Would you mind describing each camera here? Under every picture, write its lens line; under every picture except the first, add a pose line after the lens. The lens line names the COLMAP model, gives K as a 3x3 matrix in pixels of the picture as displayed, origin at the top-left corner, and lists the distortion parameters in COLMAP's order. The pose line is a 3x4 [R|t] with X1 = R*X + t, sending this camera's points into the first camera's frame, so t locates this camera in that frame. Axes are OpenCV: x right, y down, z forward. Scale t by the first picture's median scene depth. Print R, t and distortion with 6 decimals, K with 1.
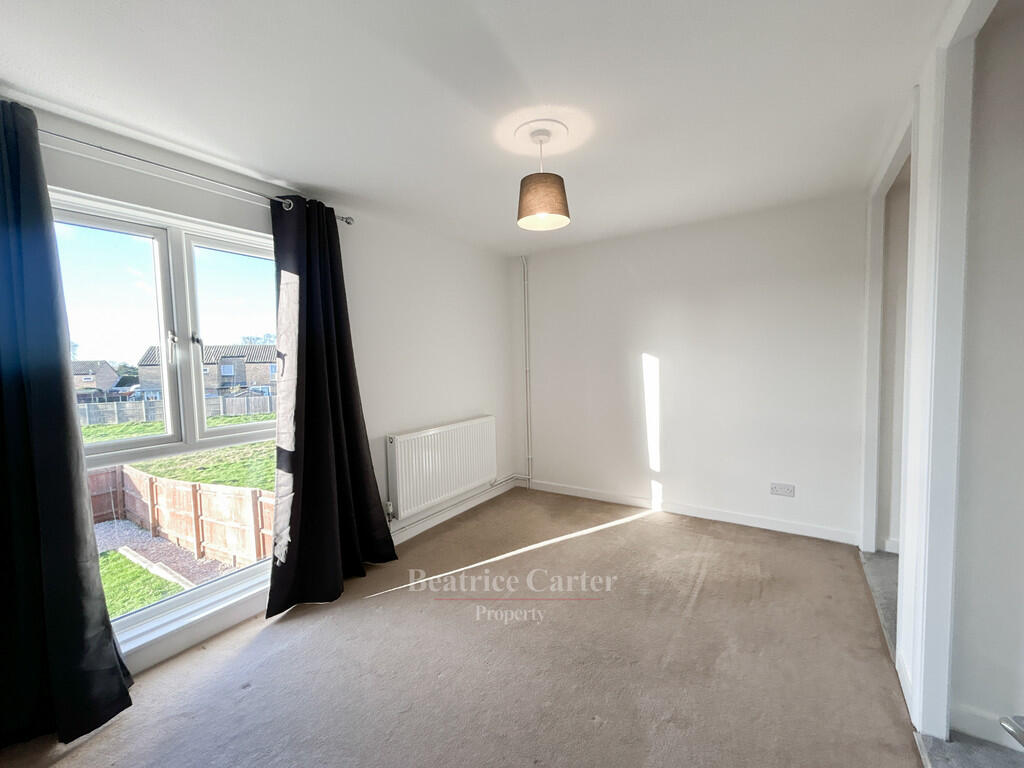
lens RADIAL K [[410.8, 0, 509.3], [0, 410.8, 379.2], [0, 0, 1]] dist [-0.000234, 0.000003]
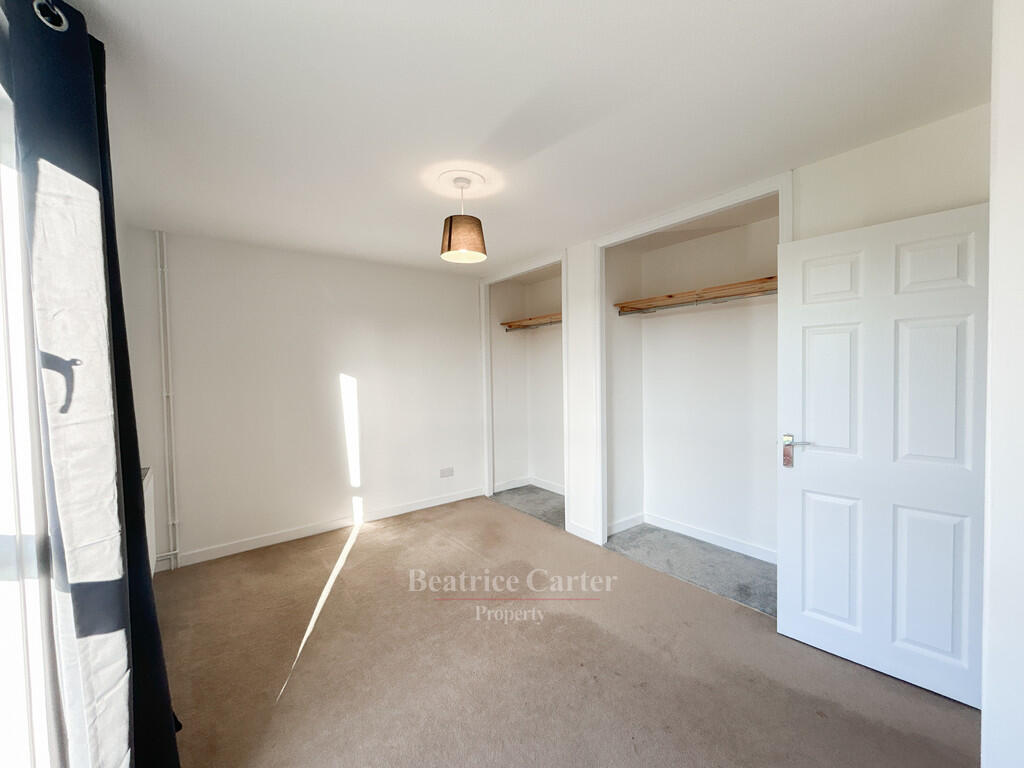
lens RADIAL K [[408.6, 0, 512.0], [0, 408.6, 384.0], [0, 0, 1]] dist [-0.000576, 0.000018]
pose [[0.339586, -0.011509, 0.940504, -0.585638], [0.059324, 0.998196, -0.009205, -0.004765], [-0.938702, 0.058920, 0.339657, 0.318093]]
